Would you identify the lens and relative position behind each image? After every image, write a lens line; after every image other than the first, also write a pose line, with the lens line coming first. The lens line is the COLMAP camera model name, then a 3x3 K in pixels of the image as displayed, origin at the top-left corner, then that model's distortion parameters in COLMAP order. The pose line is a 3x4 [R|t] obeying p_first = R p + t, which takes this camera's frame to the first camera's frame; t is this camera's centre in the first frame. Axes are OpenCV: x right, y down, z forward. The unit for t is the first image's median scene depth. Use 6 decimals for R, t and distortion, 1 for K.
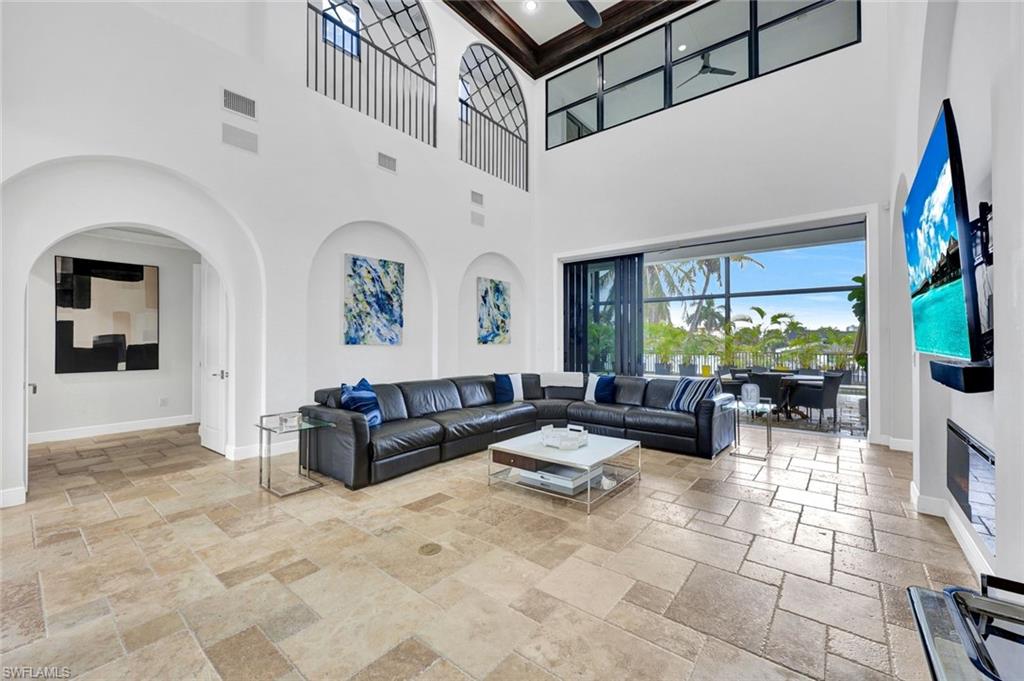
lens RADIAL K [[410.6, 0, 513.4], [0, 410.6, 338.4], [0, 0, 1]] dist [0.004266, -0.000551]
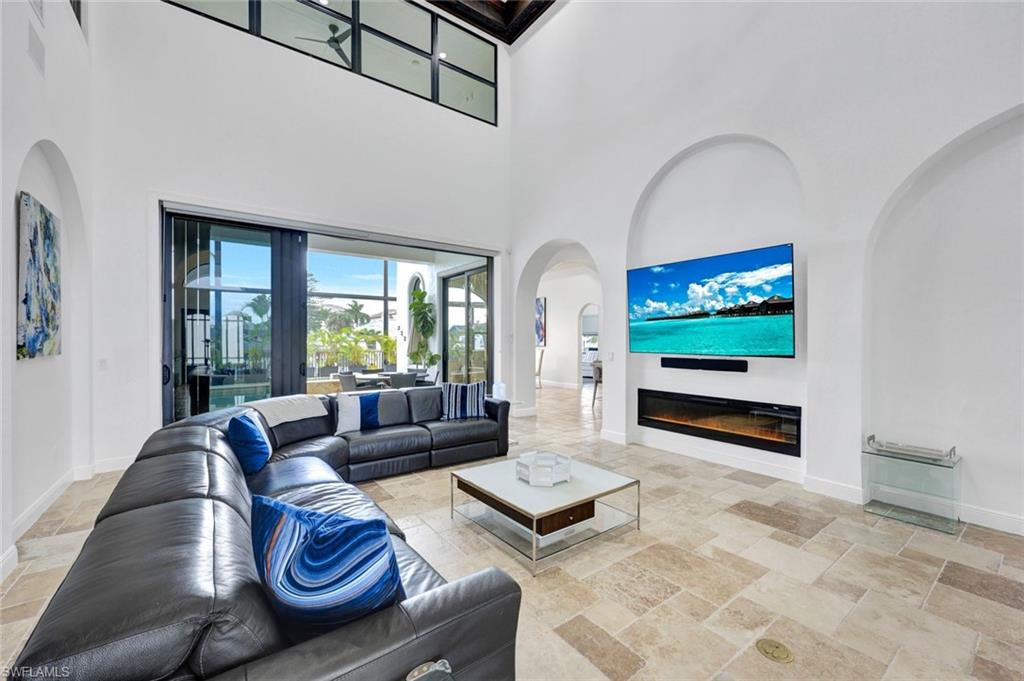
lens RADIAL K [[410.6, 0, 513.1], [0, 410.6, 342.1], [0, 0, 1]] dist [0.004266, -0.000551]
pose [[0.254329, -0.007141, 0.967091, -0.830671], [-0.005323, 0.999947, 0.008783, -0.022218], [-0.967103, -0.007382, 0.254278, 1.039949]]
